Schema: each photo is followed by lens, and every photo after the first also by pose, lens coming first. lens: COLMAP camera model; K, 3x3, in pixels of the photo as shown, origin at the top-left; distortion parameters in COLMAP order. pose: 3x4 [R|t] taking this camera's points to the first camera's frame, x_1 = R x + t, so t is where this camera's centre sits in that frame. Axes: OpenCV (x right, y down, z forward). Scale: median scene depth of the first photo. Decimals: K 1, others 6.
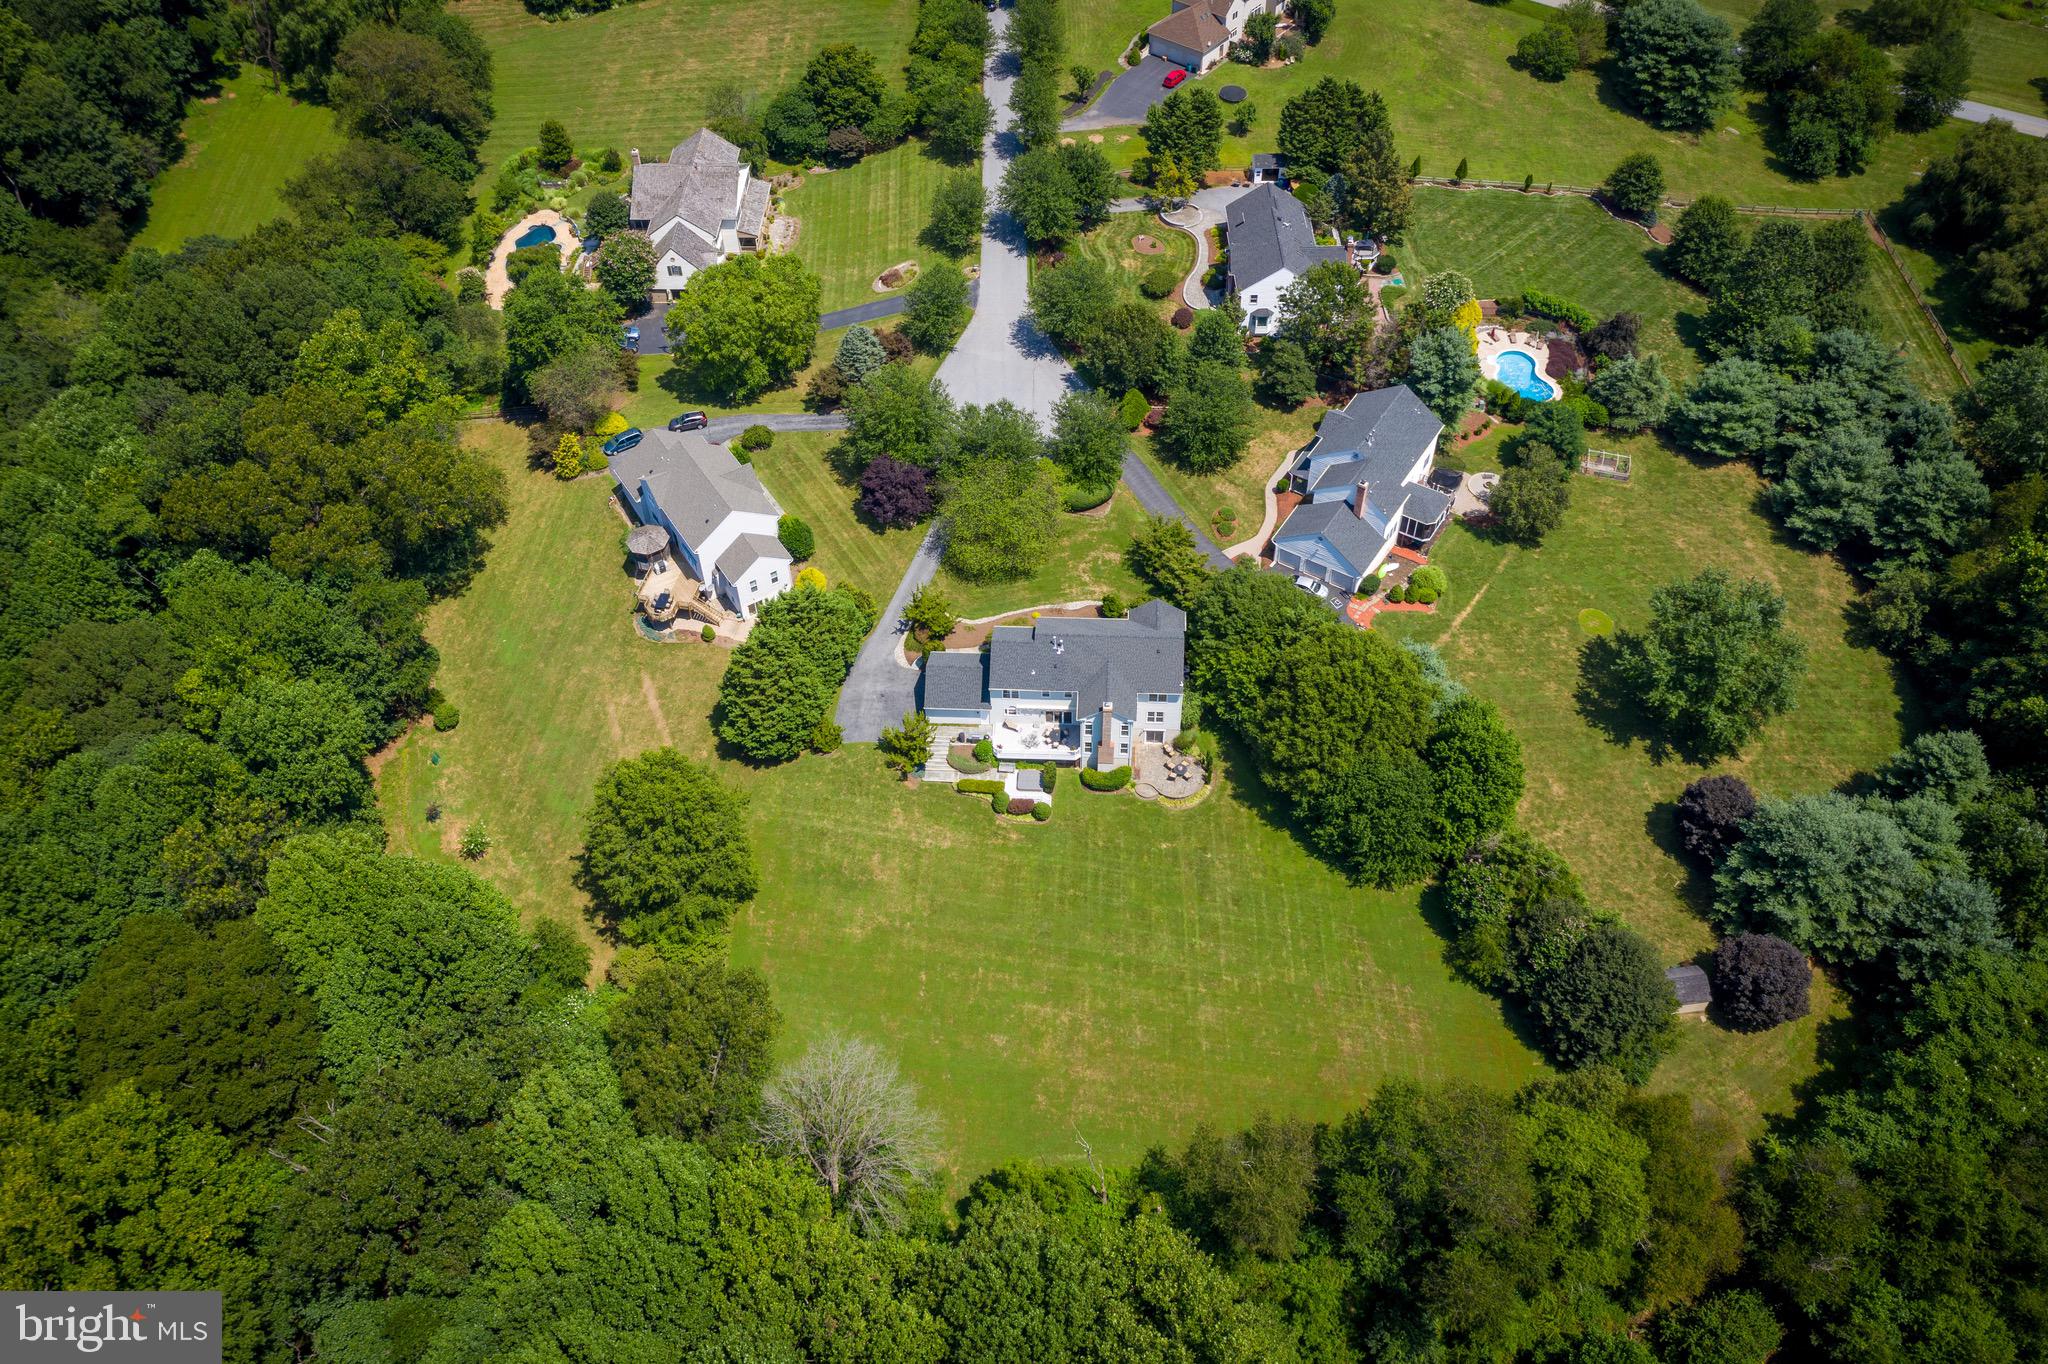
lens RADIAL K [[1668.1, 0, 1033.7], [0, 1668.1, 684.8], [0, 0, 1]] dist [-0.004798, 0.010766]
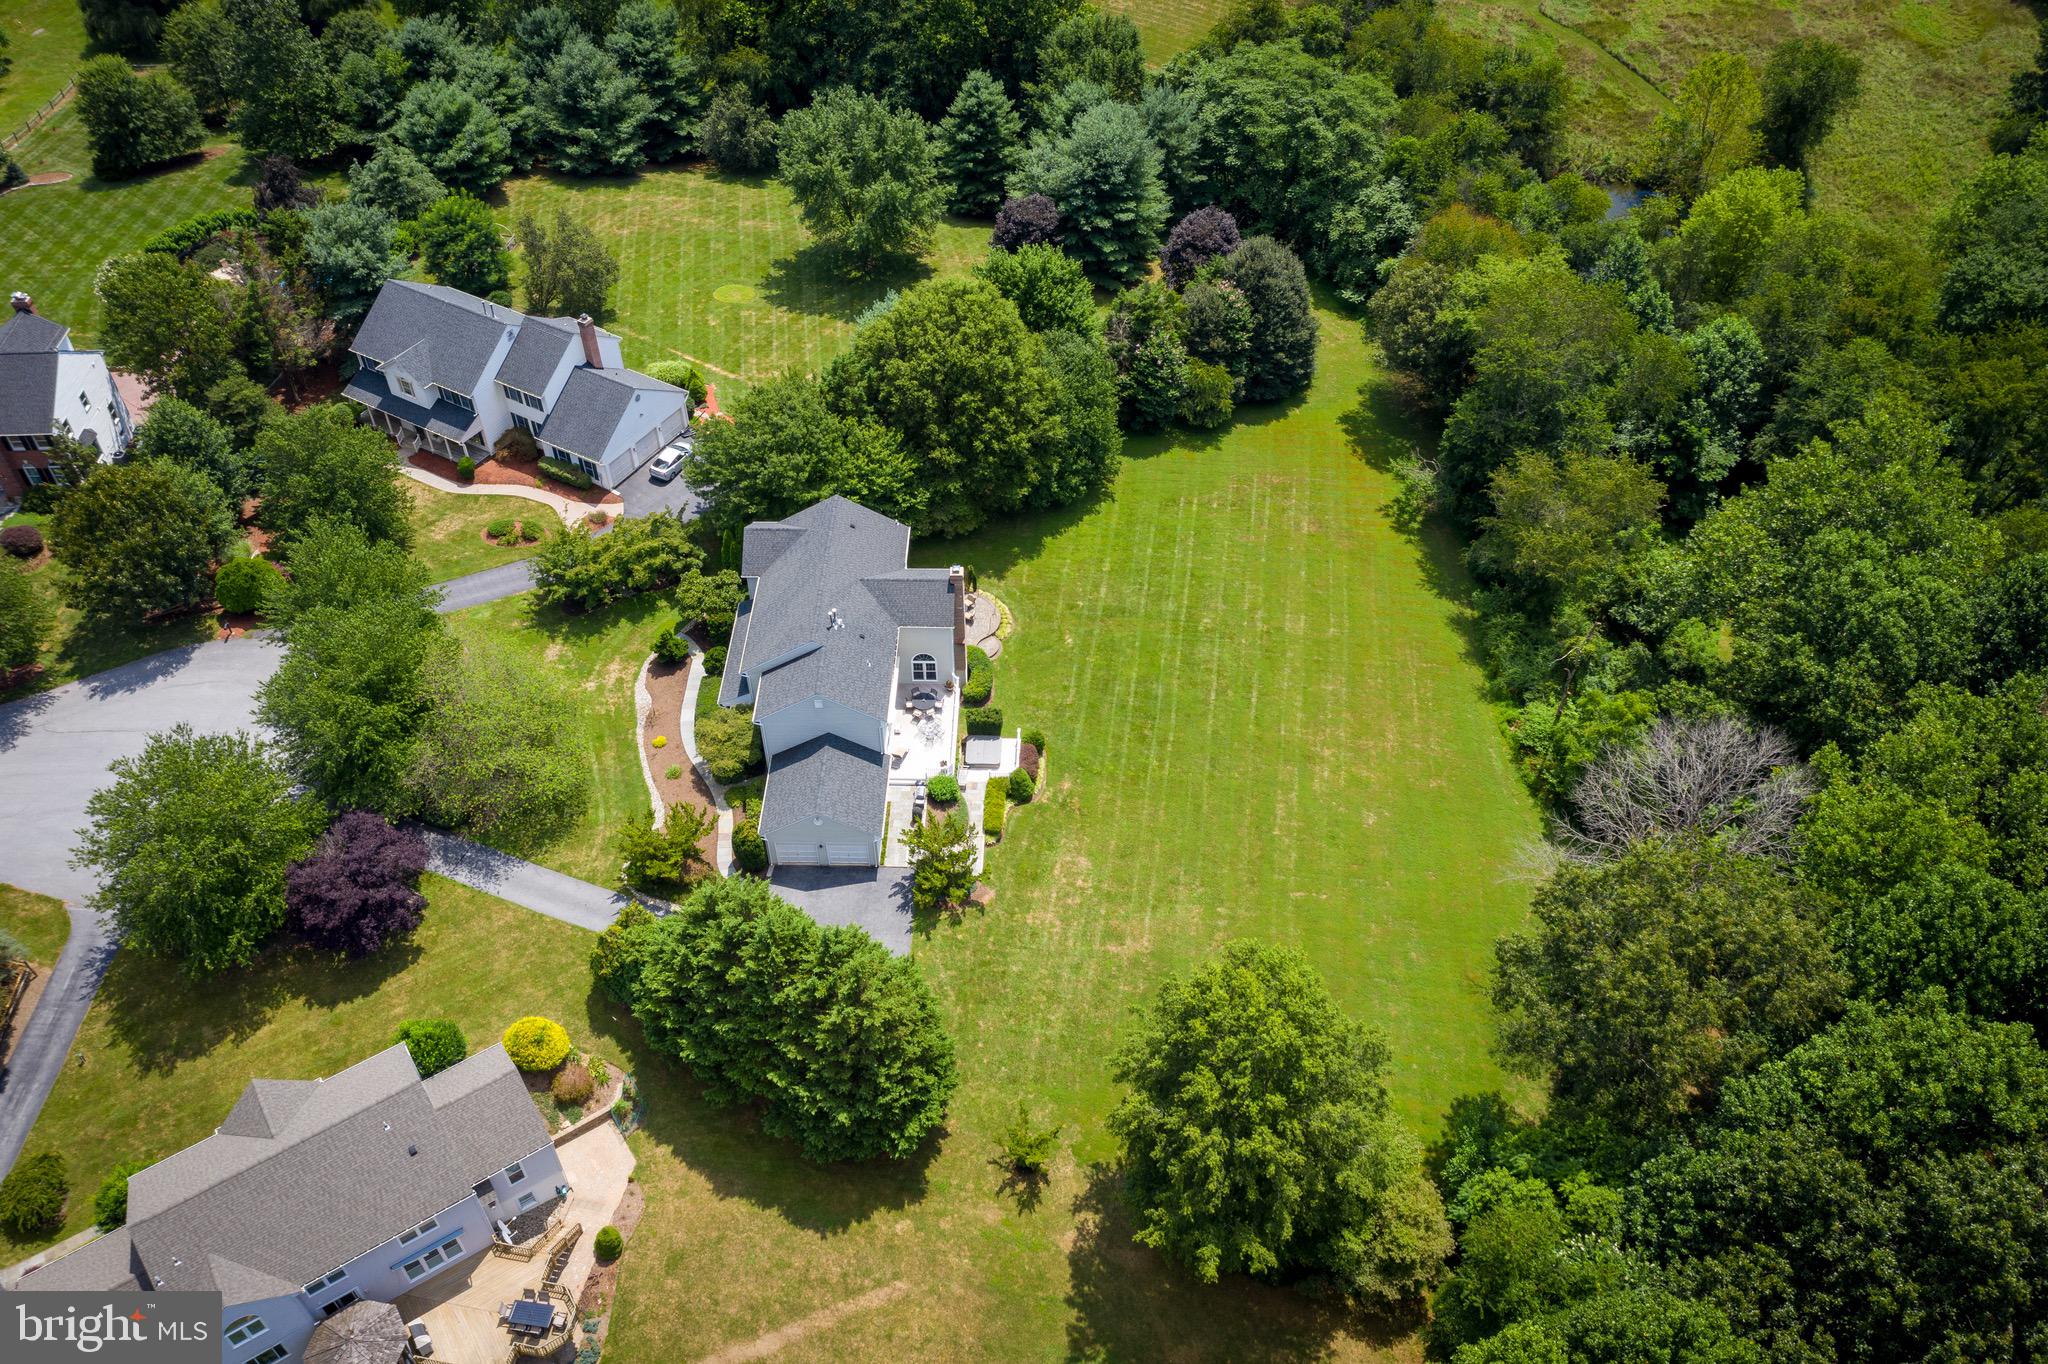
lens RADIAL K [[1621.6, 0, 1024.0], [0, 1621.6, 682.0], [0, 0, 1]] dist [-0.002967, 0.005853]
pose [[-0.011784, -0.719282, 0.694618, -0.444117], [0.751599, 0.451803, 0.480596, -0.263452], [-0.659515, 0.527738, 0.535288, 0.612673]]
